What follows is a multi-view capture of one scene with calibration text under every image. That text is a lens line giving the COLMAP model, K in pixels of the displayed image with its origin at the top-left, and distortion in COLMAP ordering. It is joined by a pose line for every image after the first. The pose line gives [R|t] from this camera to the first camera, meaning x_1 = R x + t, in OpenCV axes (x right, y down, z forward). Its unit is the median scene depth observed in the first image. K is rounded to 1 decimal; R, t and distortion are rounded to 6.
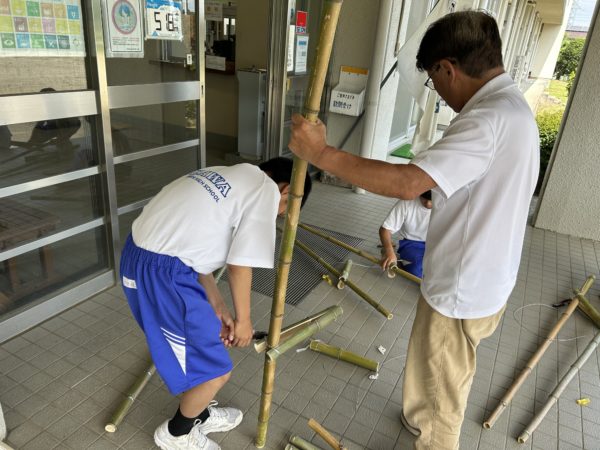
lens RADIAL K [[454.8, 0, 298.8], [0, 454.8, 226.3], [0, 0, 1]] dist [0.025078, -0.007044]
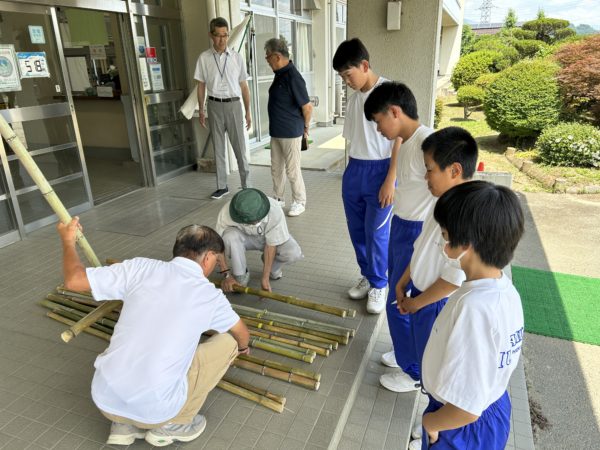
lens RADIAL K [[454.8, 0, 301.8], [0, 454.8, 223.2], [0, 0, 1]] dist [0.025078, -0.007044]
pose [[0.985111, -0.144408, 0.093286, 0.341443], [0.148572, 0.988120, -0.039314, 0.245510], [-0.086500, 0.052589, 0.994863, -0.534372]]
